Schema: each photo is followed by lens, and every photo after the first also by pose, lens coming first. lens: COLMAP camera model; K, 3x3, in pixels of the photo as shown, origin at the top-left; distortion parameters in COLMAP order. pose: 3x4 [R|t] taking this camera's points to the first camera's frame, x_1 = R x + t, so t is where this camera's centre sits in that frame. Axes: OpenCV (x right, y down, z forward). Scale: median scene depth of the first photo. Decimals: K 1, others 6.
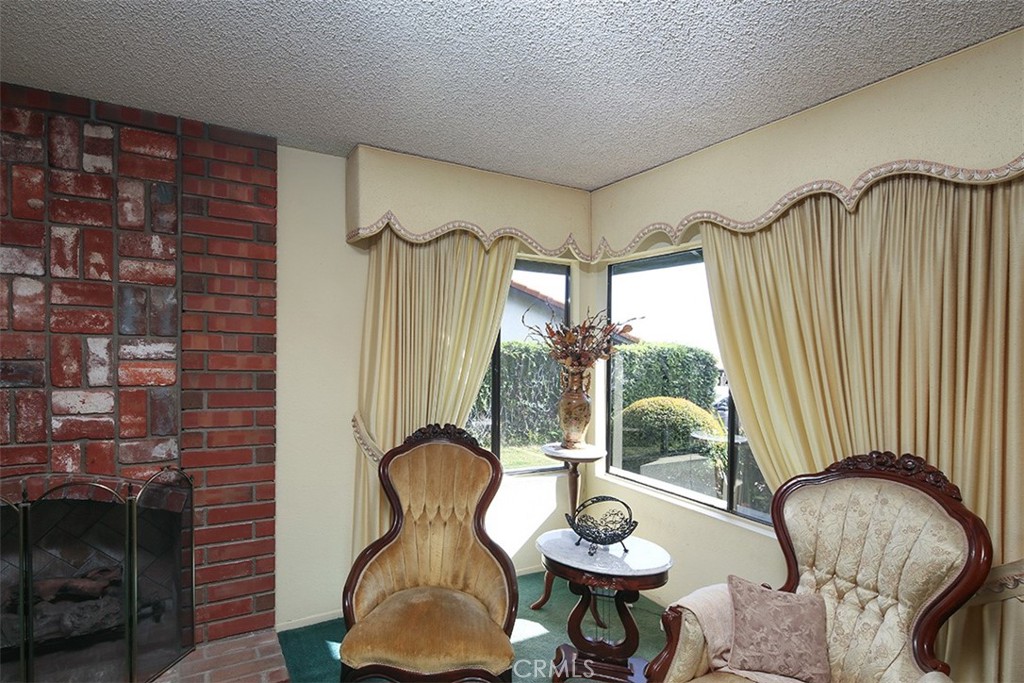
lens RADIAL K [[505.8, 0, 486.0], [0, 505.8, 353.5], [0, 0, 1]] dist [0.000465, -0.002103]
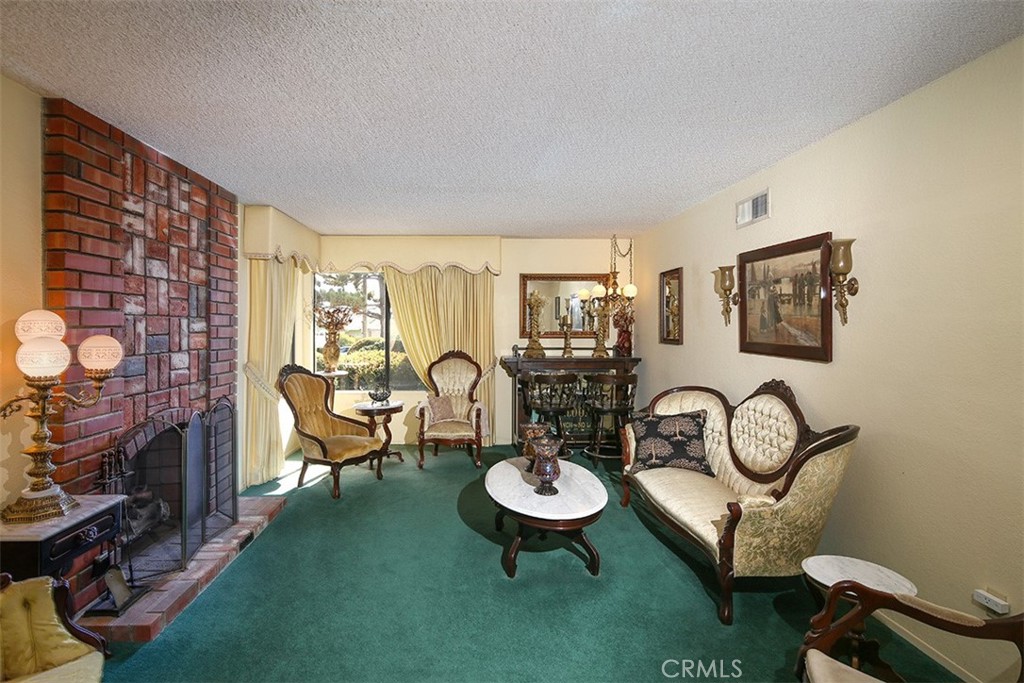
lens RADIAL K [[505.8, 0, 471.4], [0, 505.8, 326.1], [0, 0, 1]] dist [0.000465, -0.002103]
pose [[0.447976, -0.025753, 0.893675, -1.765219], [0.012962, 0.999667, 0.022310, -0.033029], [-0.893952, 0.001589, 0.448161, -0.484070]]
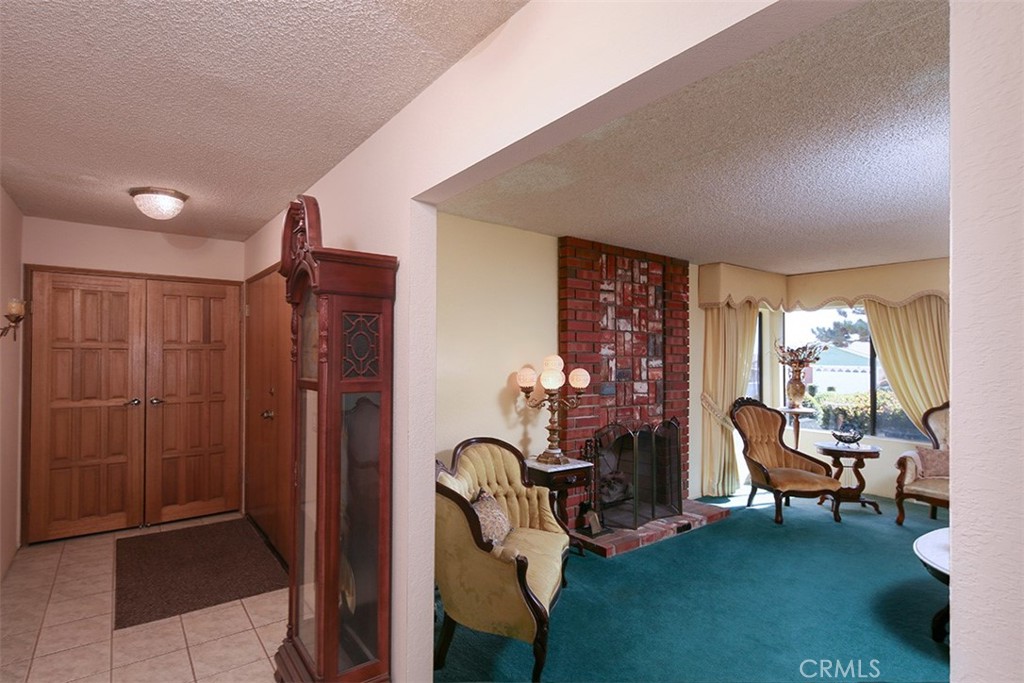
lens RADIAL K [[505.8, 0, 474.7], [0, 505.8, 350.6], [0, 0, 1]] dist [0.000465, -0.002103]
pose [[0.990356, -0.016377, 0.137572, -1.802774], [0.019117, 0.999644, -0.018621, -0.037168], [-0.137218, 0.021072, 0.990317, -1.080787]]
